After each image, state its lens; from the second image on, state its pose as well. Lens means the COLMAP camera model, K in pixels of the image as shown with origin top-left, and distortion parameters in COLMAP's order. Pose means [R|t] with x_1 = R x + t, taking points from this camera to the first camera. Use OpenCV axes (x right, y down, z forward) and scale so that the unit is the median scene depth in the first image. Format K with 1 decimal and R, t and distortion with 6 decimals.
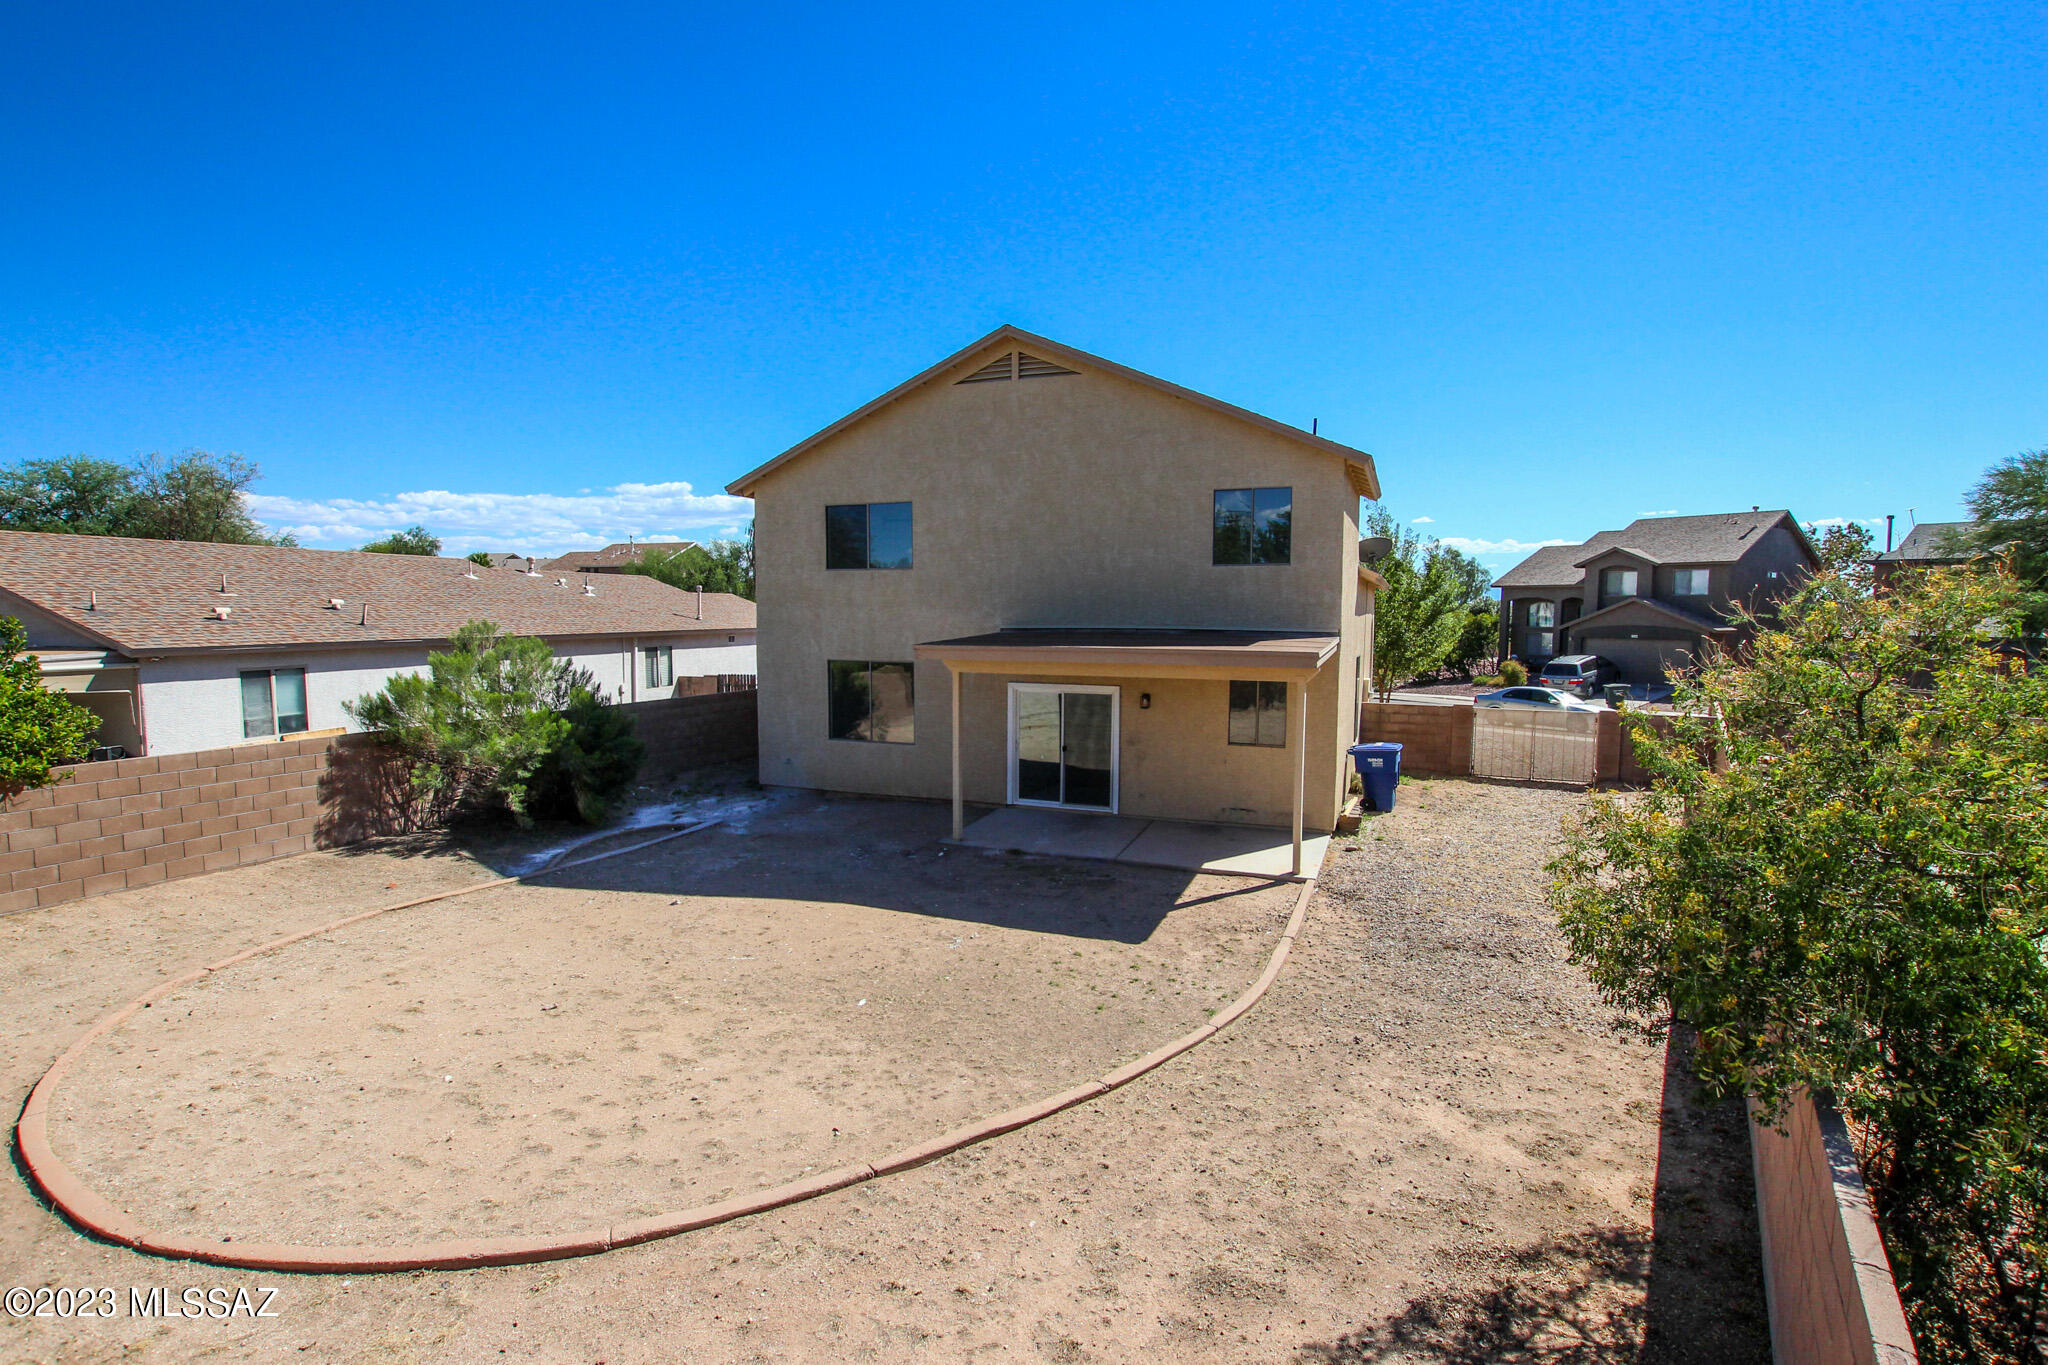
lens RADIAL K [[956.9, 0, 1035.0], [0, 956.9, 696.4], [0, 0, 1]] dist [-0.037128, 0.001895]
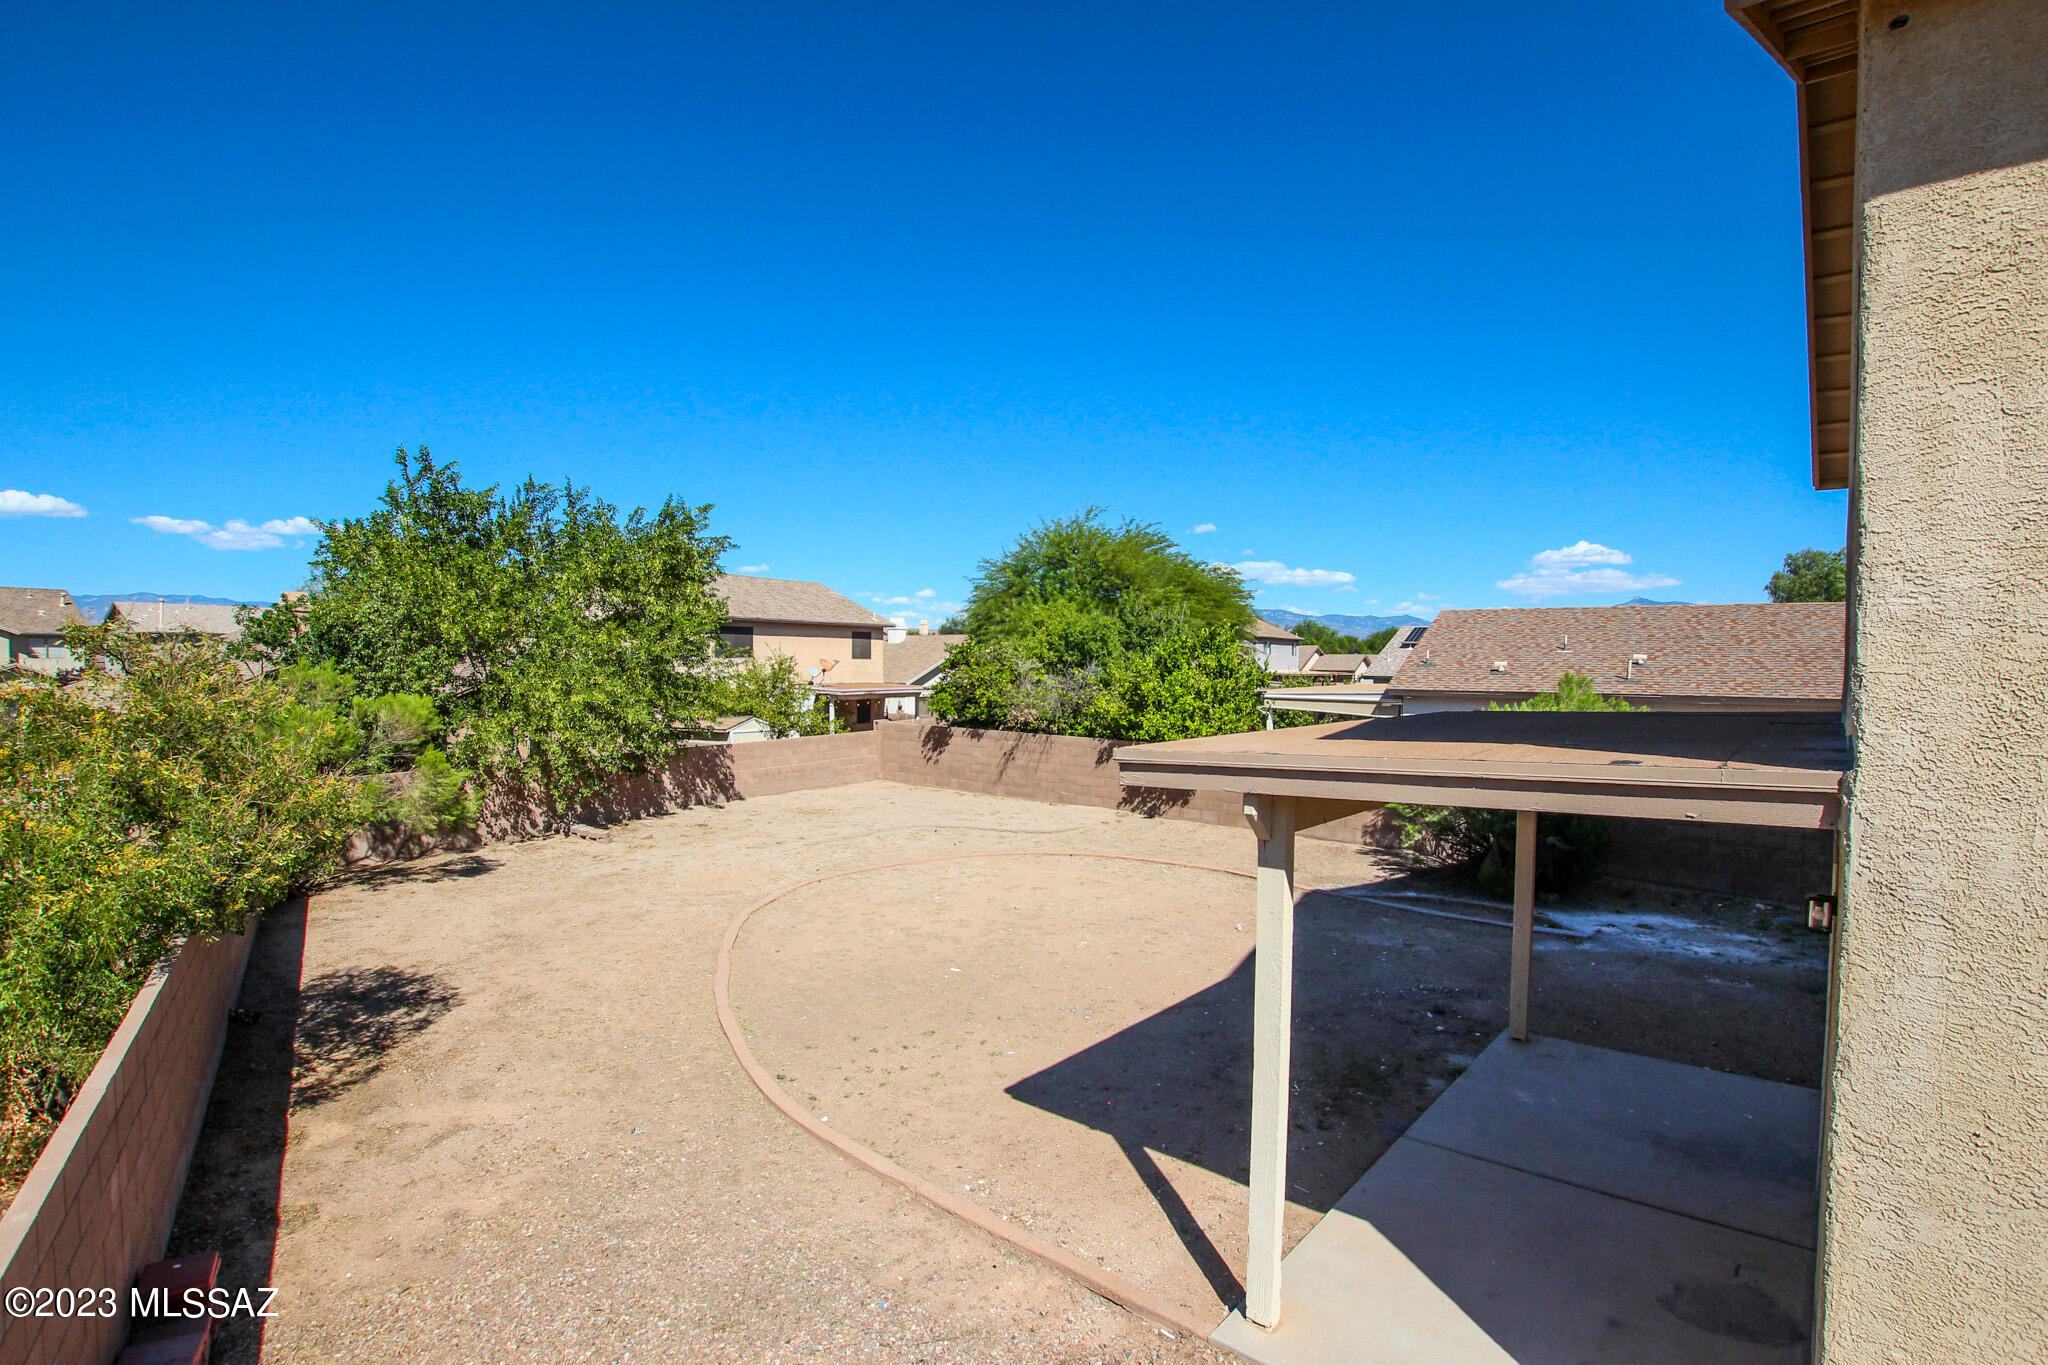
lens RADIAL K [[956.9, 0, 1035.0], [0, 956.9, 696.4], [0, 0, 1]] dist [-0.037128, 0.001895]
pose [[-0.323935, 0.028454, -0.945651, 0.567593], [-0.093353, 0.993708, 0.061878, -0.072673], [0.941462, 0.108324, -0.319240, 0.863222]]
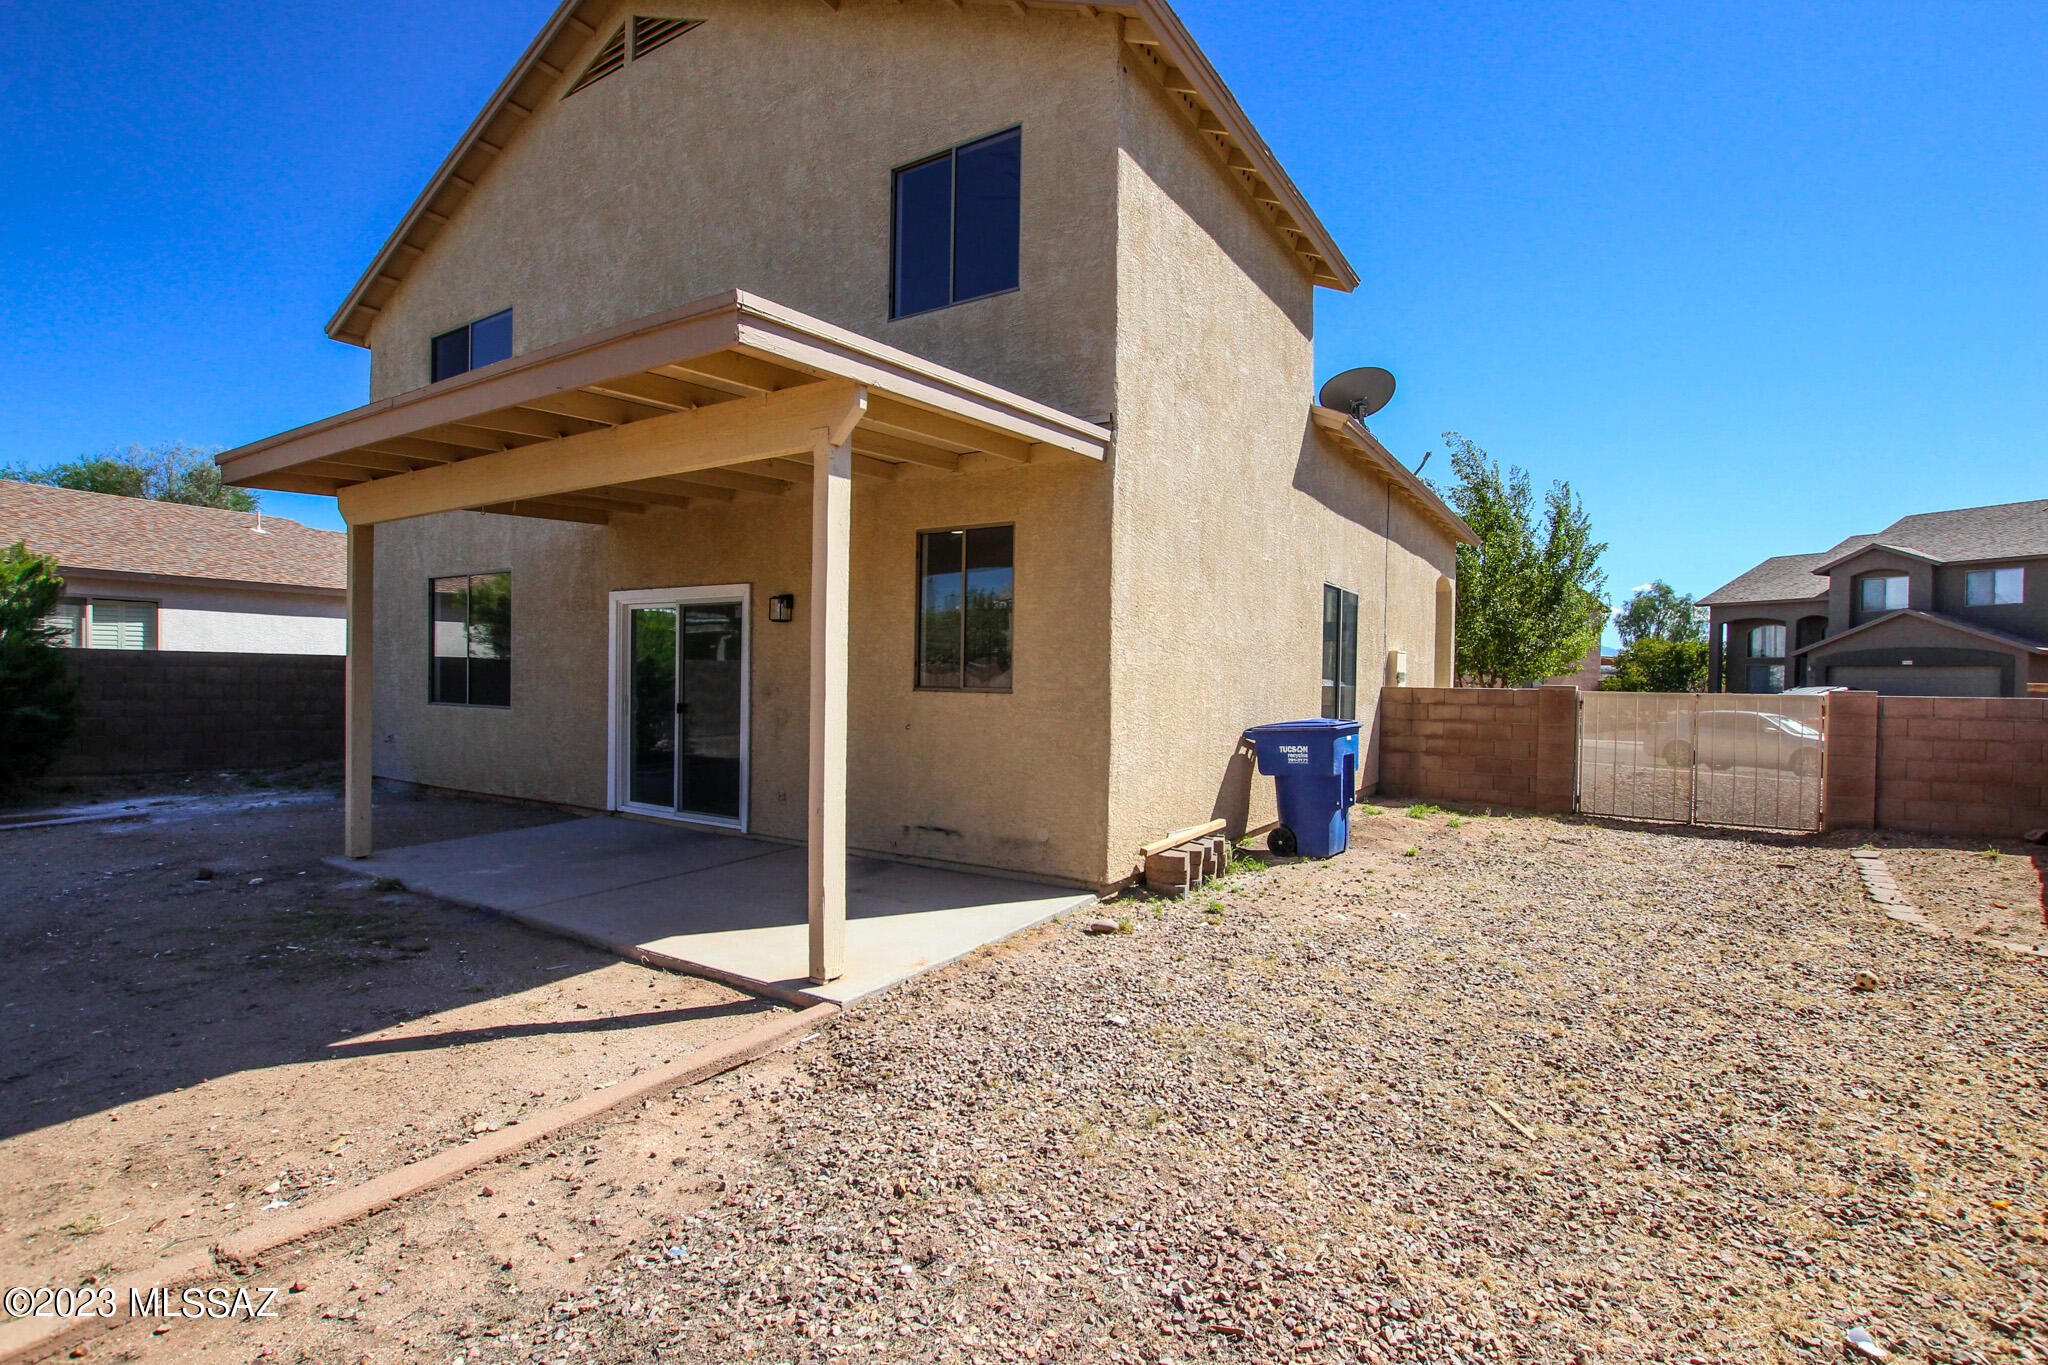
lens RADIAL K [[956.9, 0, 1035.0], [0, 956.9, 696.4], [0, 0, 1]] dist [-0.037128, 0.001895]
pose [[0.981593, 0.014896, -0.190403, 0.359826], [-0.028102, 0.997367, -0.066848, 0.085504], [0.188906, 0.070968, 0.979428, 0.561157]]
